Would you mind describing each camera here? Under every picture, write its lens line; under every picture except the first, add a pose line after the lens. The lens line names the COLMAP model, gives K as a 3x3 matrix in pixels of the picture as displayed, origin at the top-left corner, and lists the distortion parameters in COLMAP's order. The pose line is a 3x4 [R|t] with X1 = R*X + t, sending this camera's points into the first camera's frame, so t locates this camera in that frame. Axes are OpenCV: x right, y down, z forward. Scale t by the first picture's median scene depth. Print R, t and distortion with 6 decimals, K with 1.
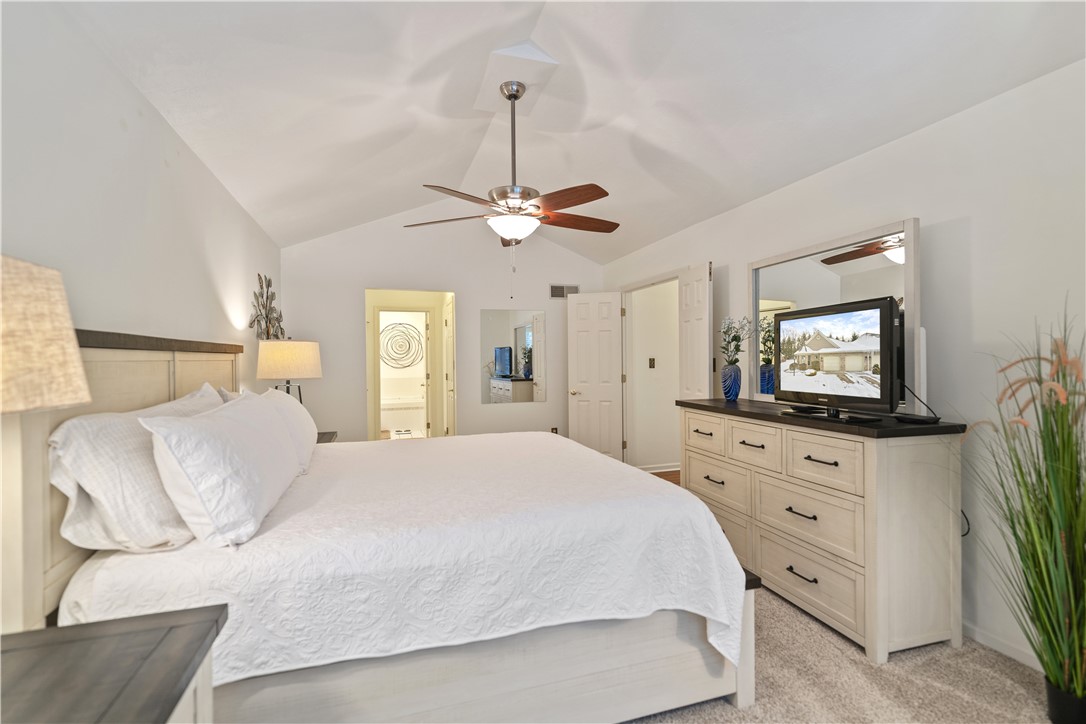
lens RADIAL K [[489.2, 0, 547.6], [0, 489.2, 360.4], [0, 0, 1]] dist [0.003861, -0.001611]
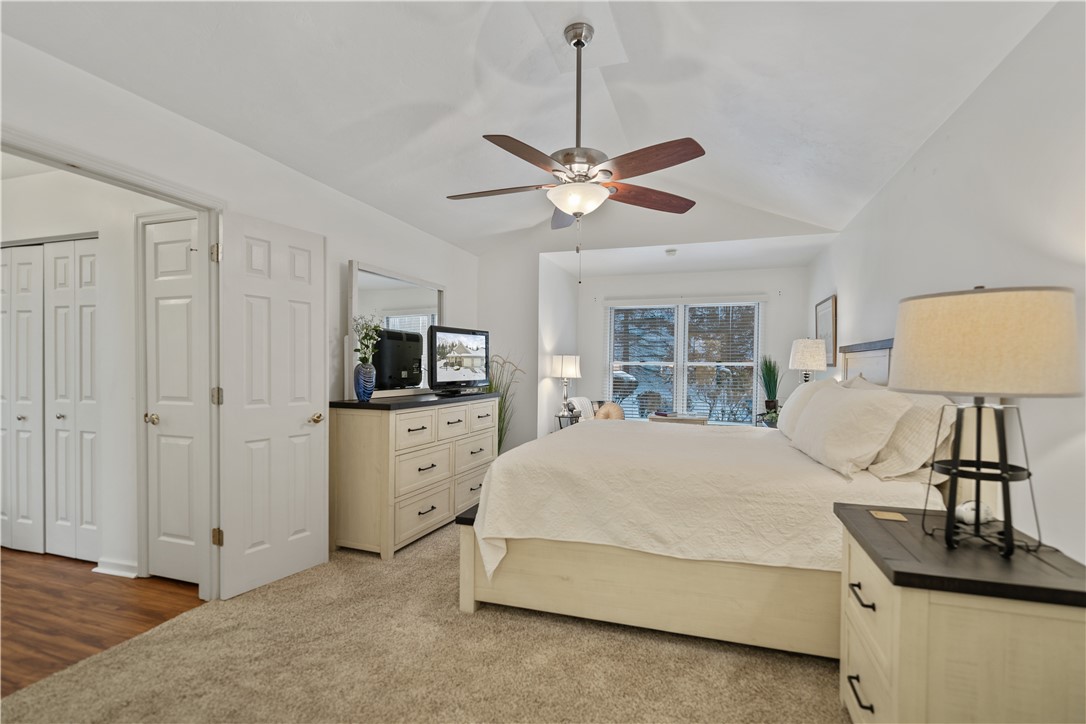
lens RADIAL K [[511.3, 0, 544.0], [0, 511.3, 372.8], [0, 0, 1]] dist [-0.001553, -0.000079]
pose [[-0.812465, -0.001970, 0.583007, -0.646642], [0.002359, 0.999975, 0.006665, 0.029259], [-0.583005, 0.006790, -0.812440, 2.133976]]
